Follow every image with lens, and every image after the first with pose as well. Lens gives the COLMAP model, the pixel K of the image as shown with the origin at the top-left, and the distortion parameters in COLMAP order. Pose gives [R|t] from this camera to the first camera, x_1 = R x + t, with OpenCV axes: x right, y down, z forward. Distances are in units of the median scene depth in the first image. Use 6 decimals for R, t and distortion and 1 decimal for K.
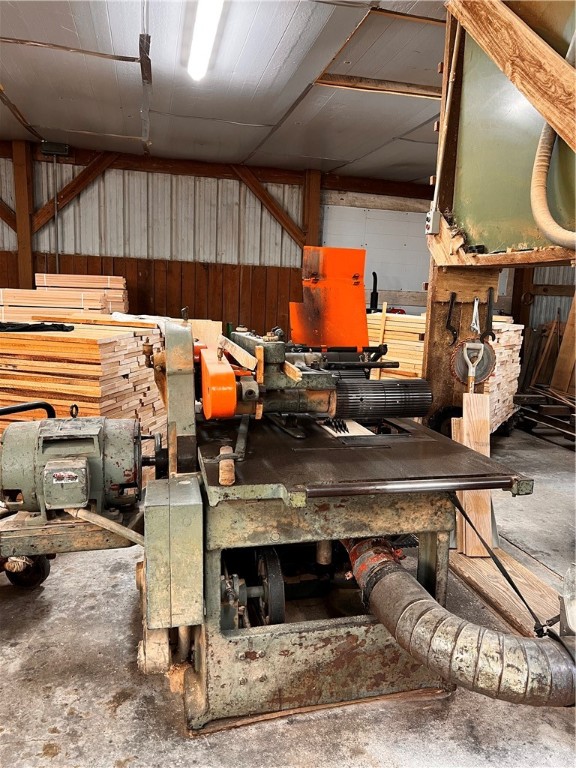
lens RADIAL K [[582.8, 0, 284.8], [0, 582.8, 407.3], [0, 0, 1]] dist [0.032510, -0.007002]
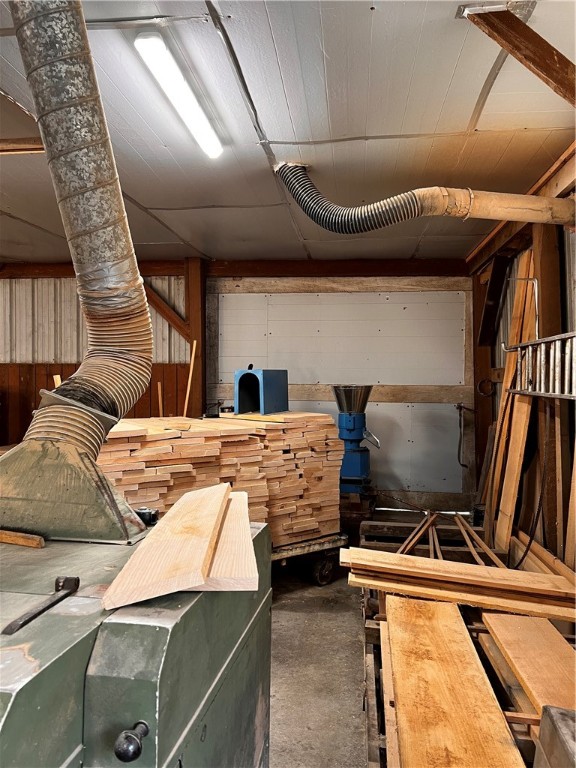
lens RADIAL K [[582.8, 0, 292.4], [0, 582.8, 387.0], [0, 0, 1]] dist [0.032510, -0.007002]
pose [[0.943435, -0.040327, -0.329096, 0.490365], [-0.026495, 0.980232, -0.196071, -0.036862], [0.330497, 0.193700, 0.923716, 0.256945]]
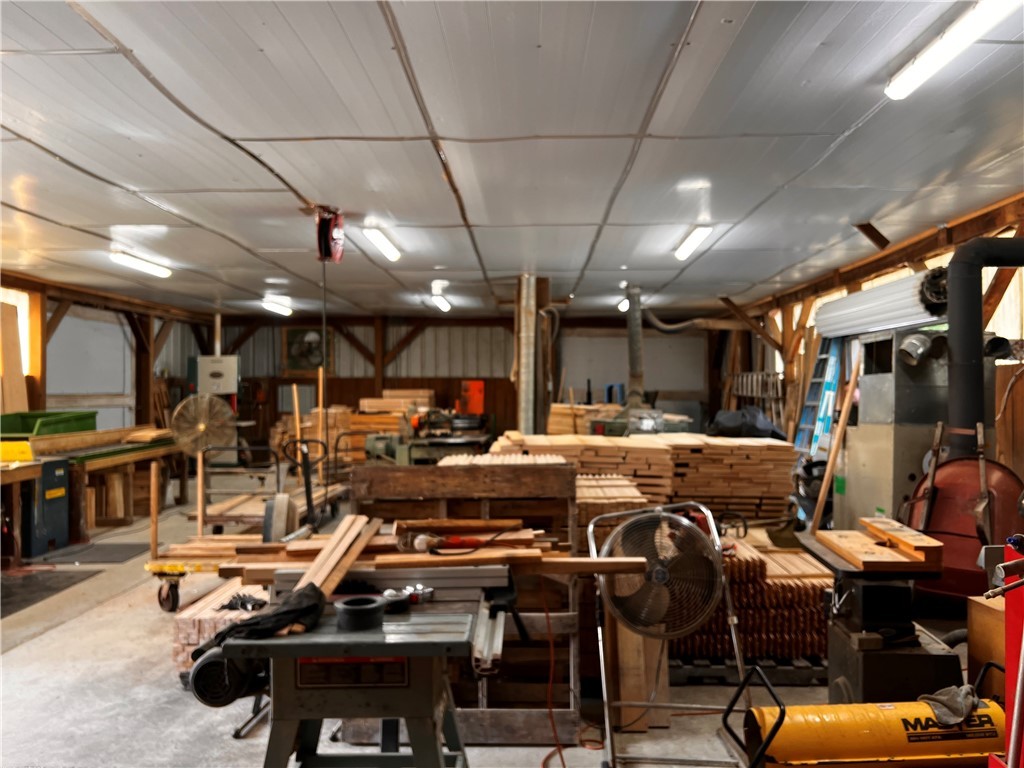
lens RADIAL K [[777.0, 0, 513.6], [0, 777.0, 384.2], [0, 0, 1]] dist [0.032510, -0.007002]
pose [[0.969063, -0.043780, -0.242899, 0.459400], [-0.006914, 0.978941, -0.204025, 0.200167], [0.246716, 0.199392, 0.948353, -0.983765]]
